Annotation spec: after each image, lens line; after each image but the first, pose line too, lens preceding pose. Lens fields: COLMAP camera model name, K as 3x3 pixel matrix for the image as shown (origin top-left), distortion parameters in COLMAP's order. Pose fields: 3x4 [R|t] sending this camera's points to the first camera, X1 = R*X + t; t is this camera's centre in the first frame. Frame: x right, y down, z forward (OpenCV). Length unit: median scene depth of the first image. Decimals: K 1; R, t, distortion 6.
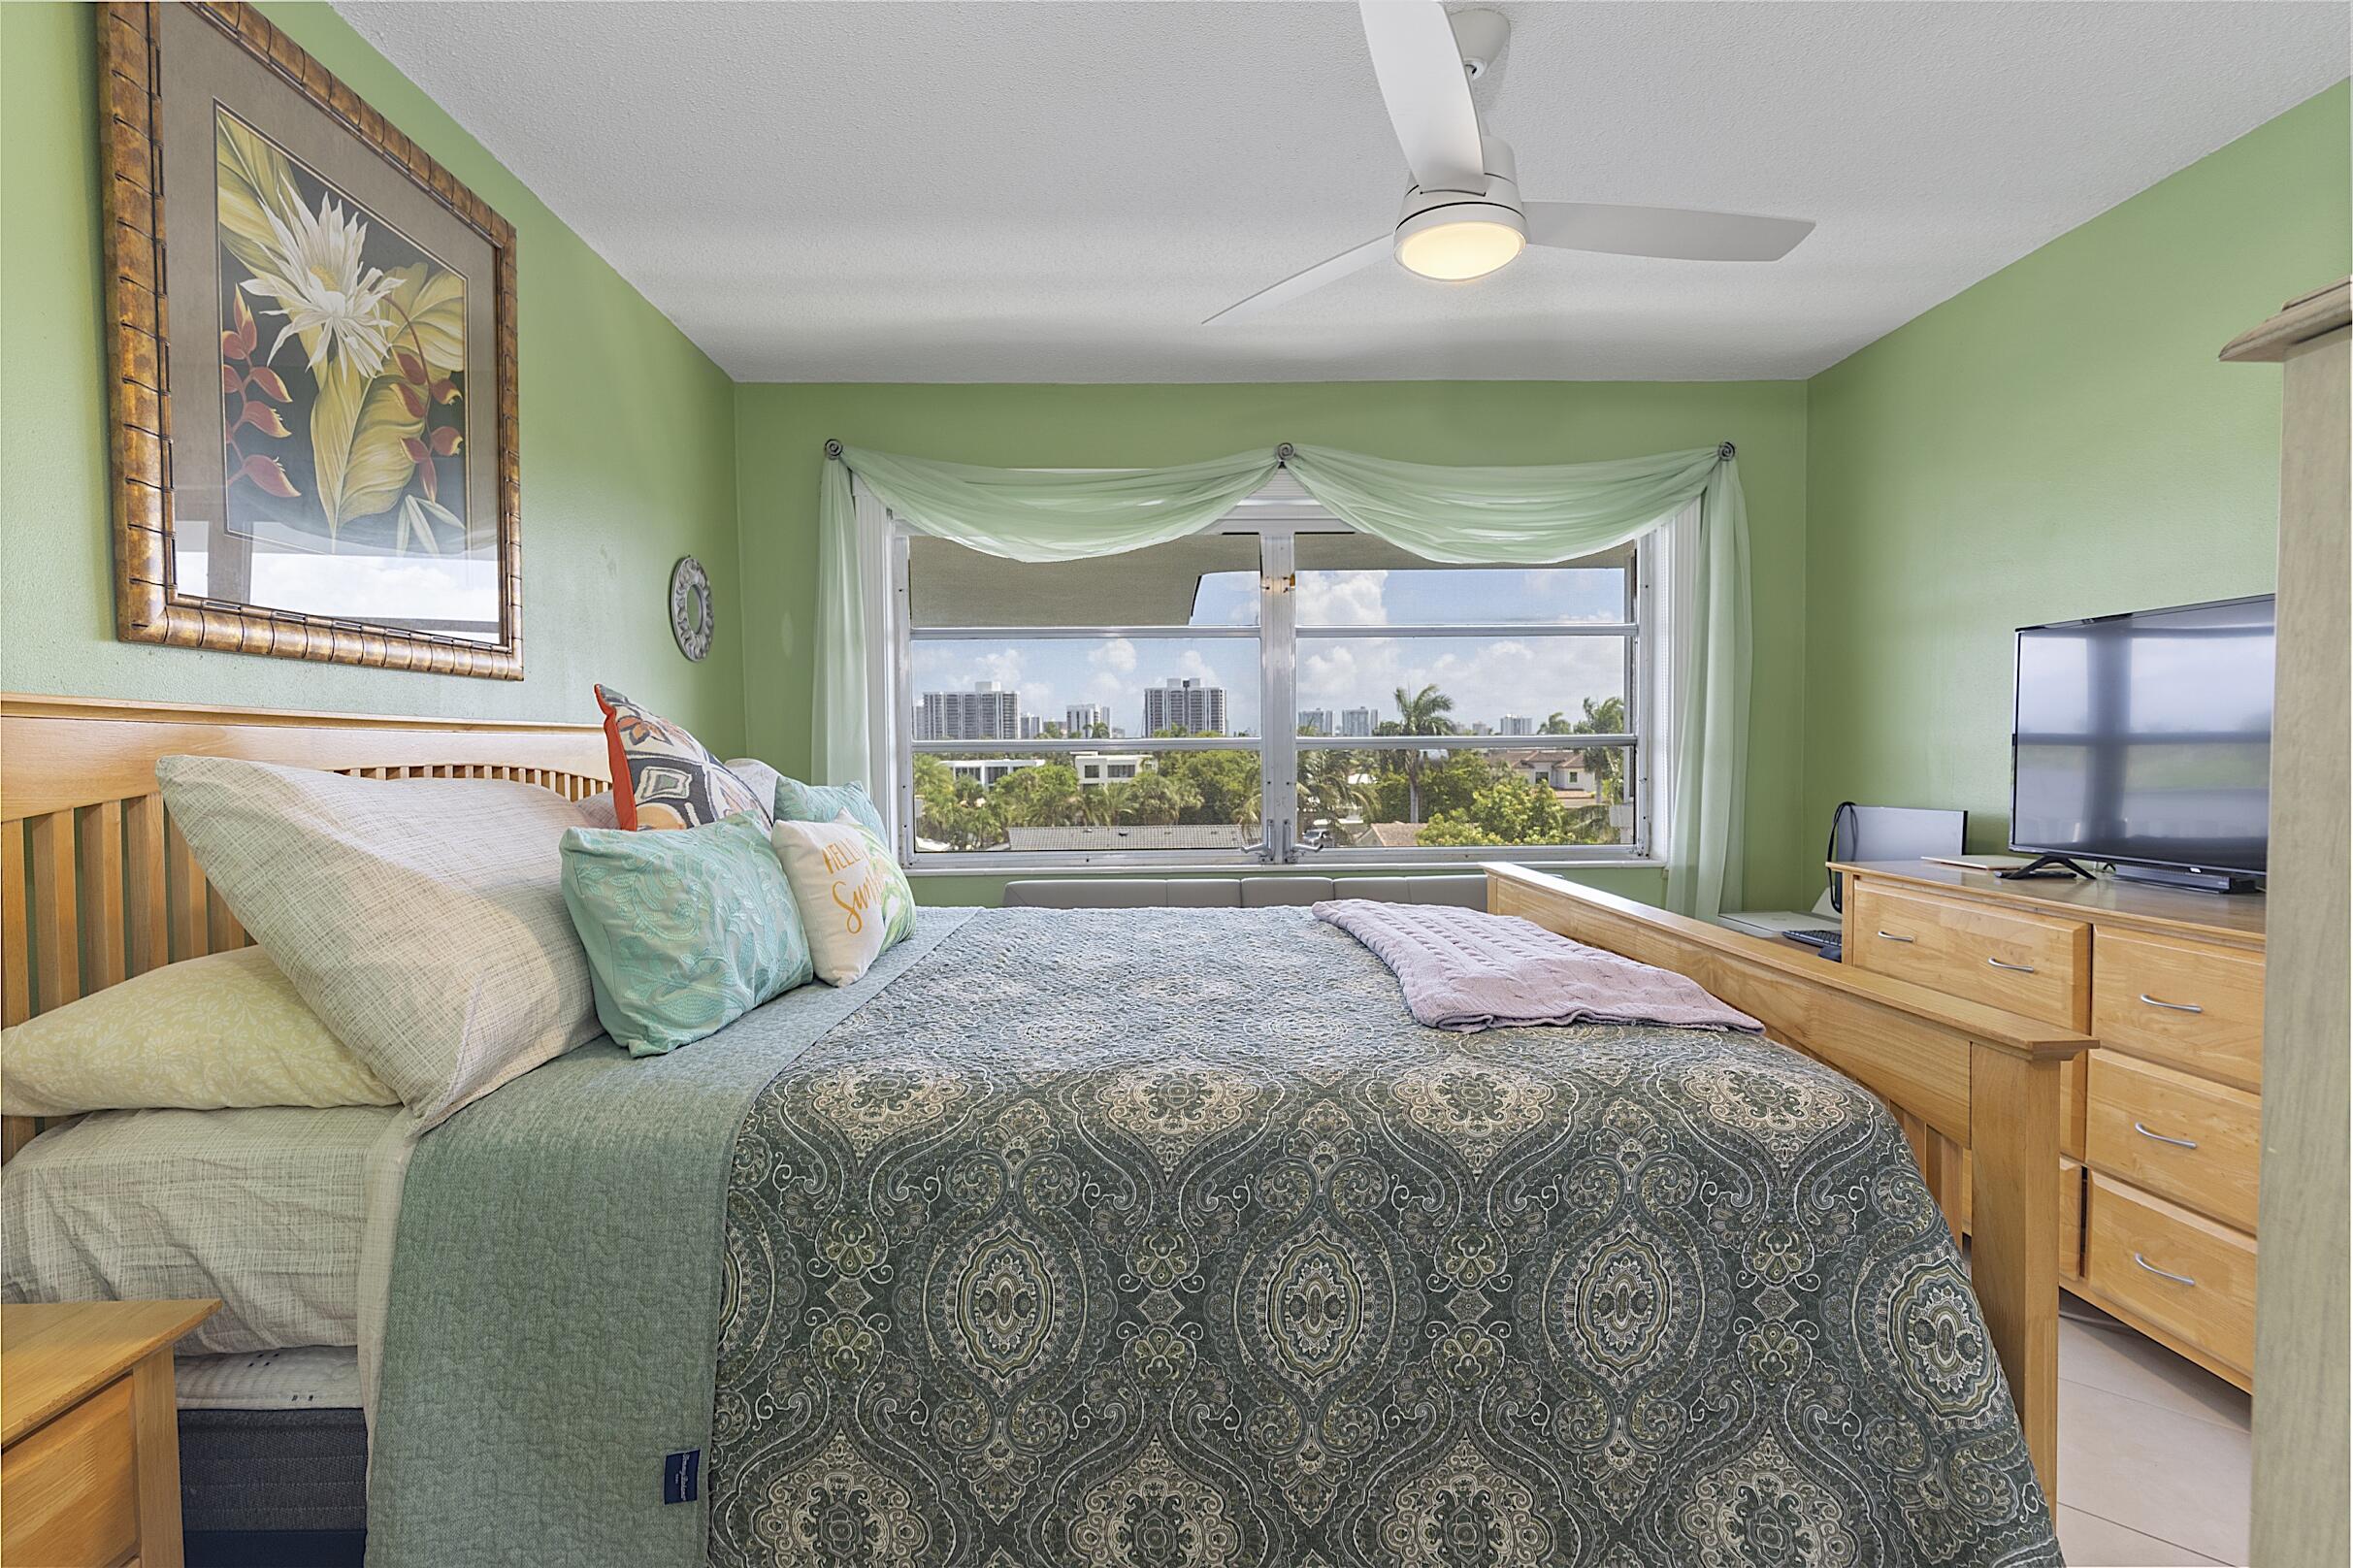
lens RADIAL K [[1117.2, 0, 1170.8], [0, 1117.2, 784.1], [0, 0, 1]] dist [0.002809, -0.000050]
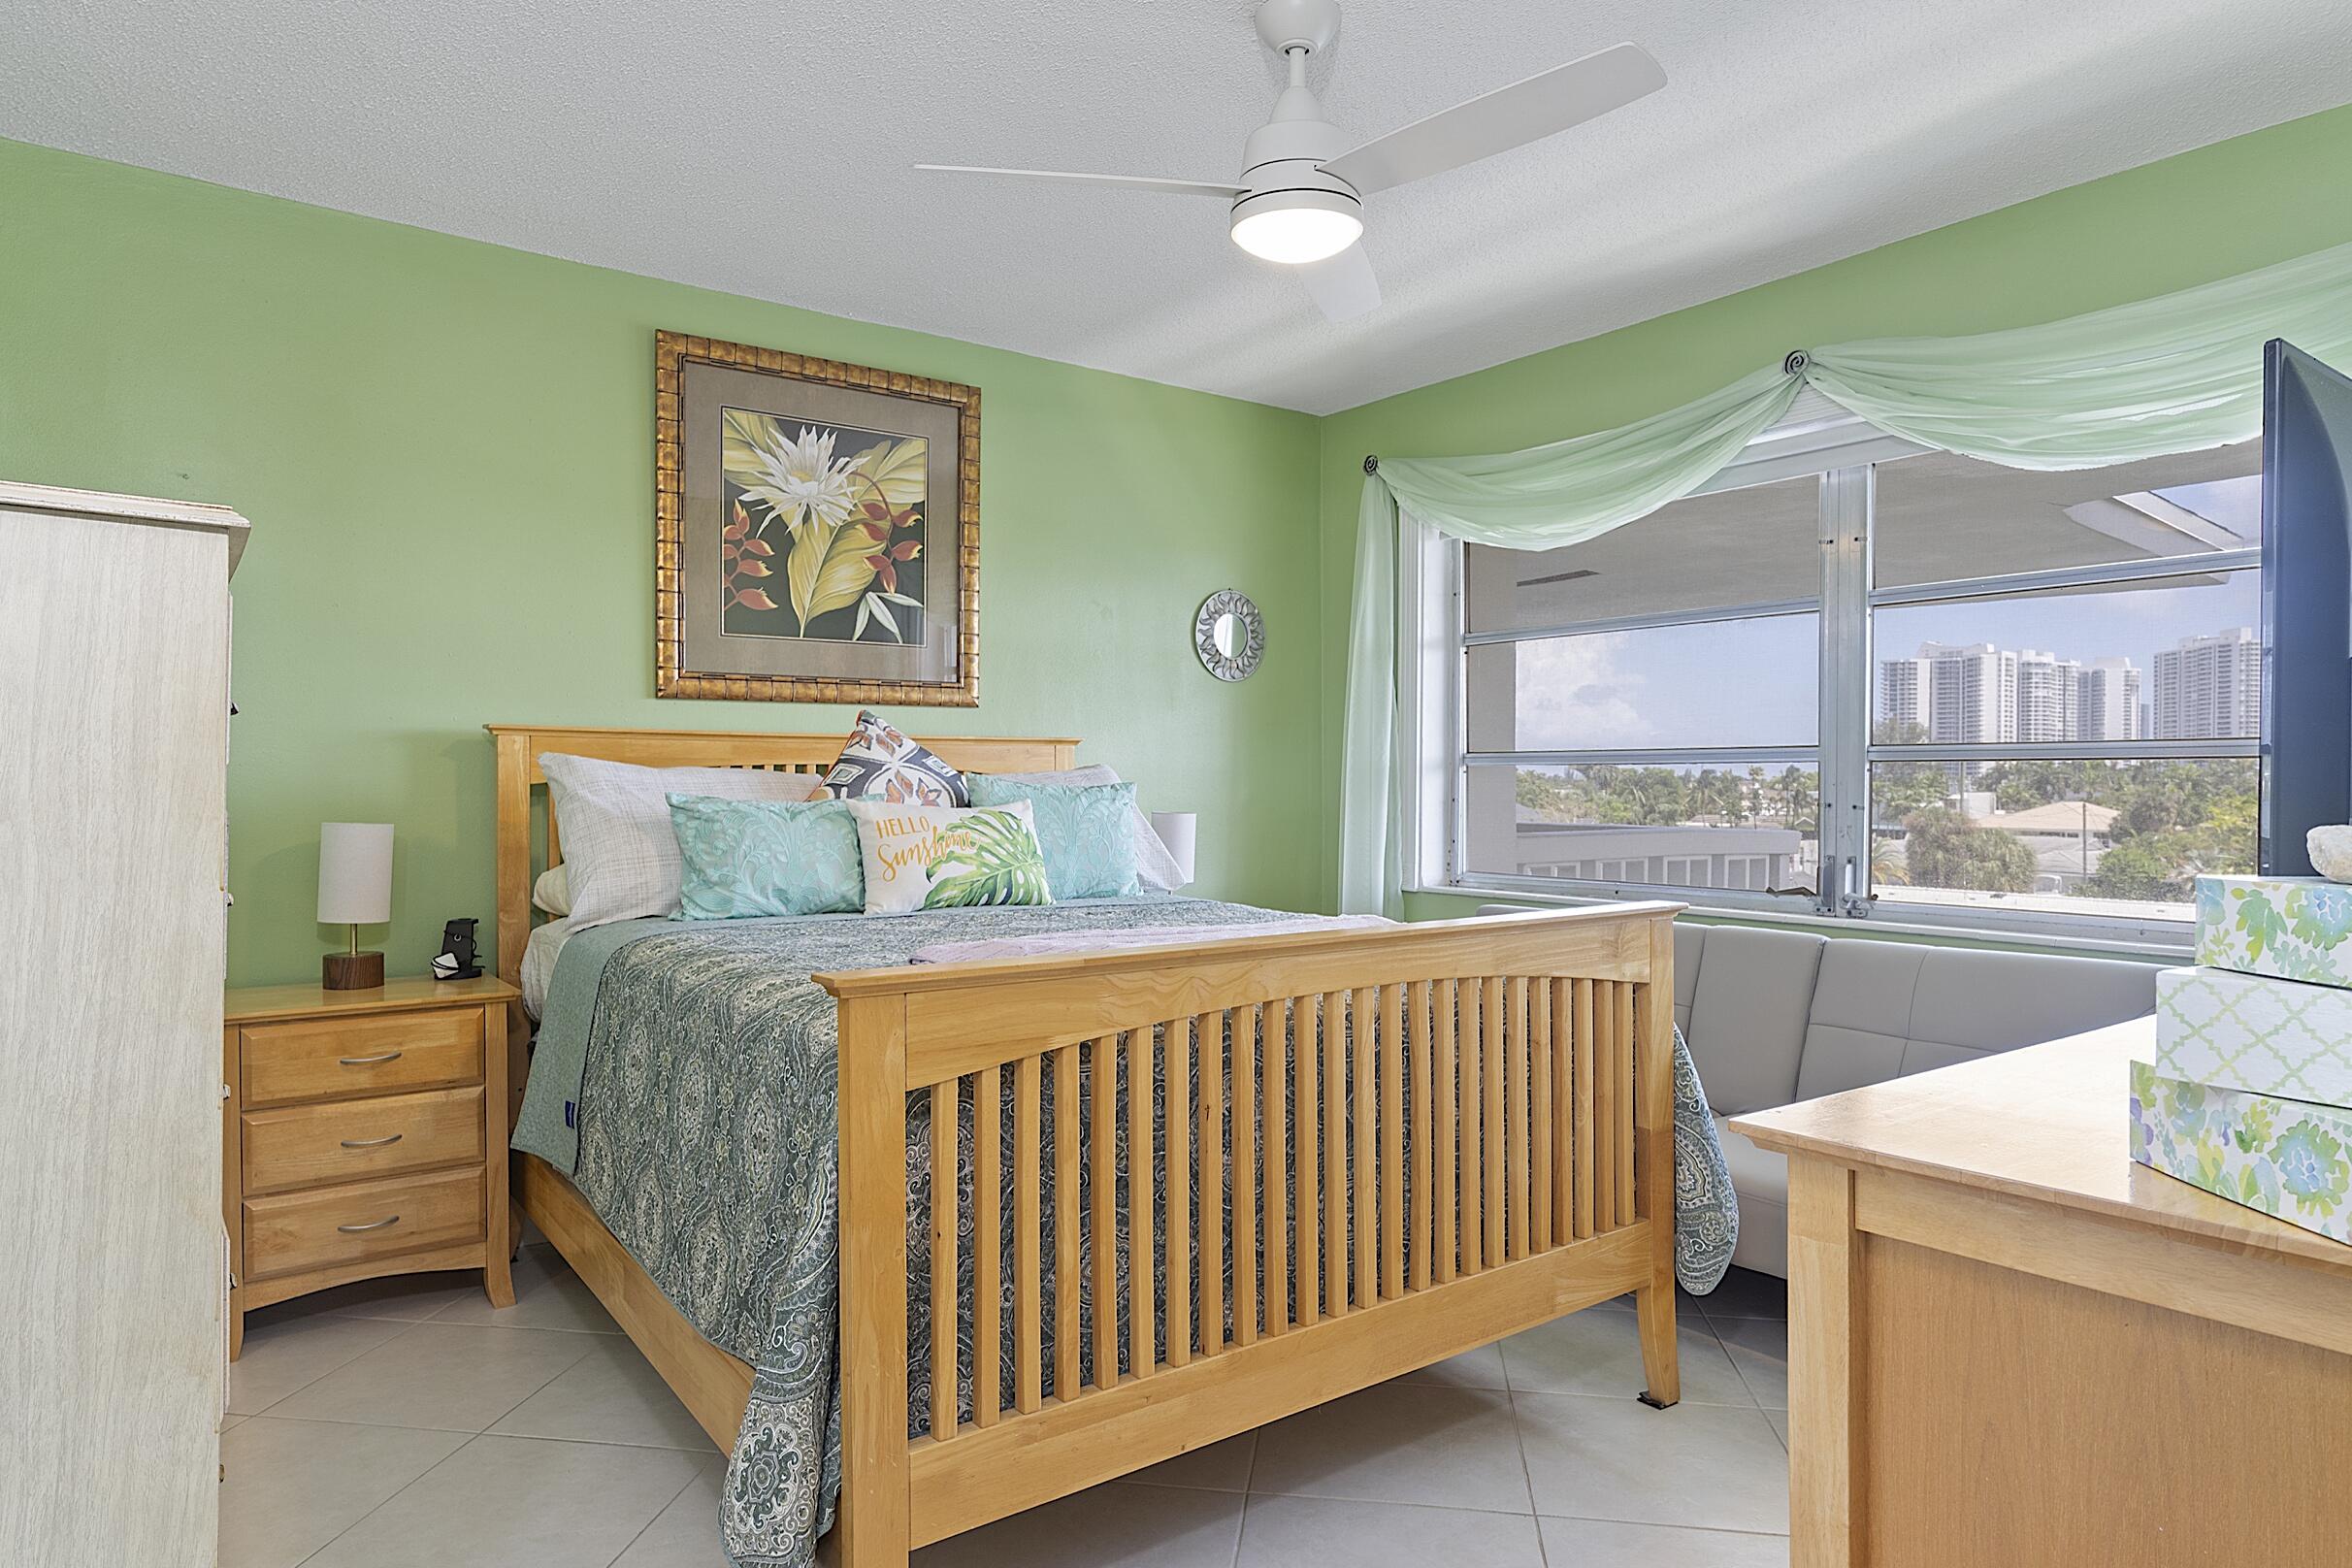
lens RADIAL K [[1411.0, 0, 1169.7], [0, 1411.0, 780.3], [0, 0, 1]] dist [-0.001354, -0.000101]
pose [[0.558512, 0.015313, -0.829355, 1.246144], [-0.036391, 0.999319, -0.006056, 0.001921], [0.828698, 0.033563, 0.558689, 0.262582]]
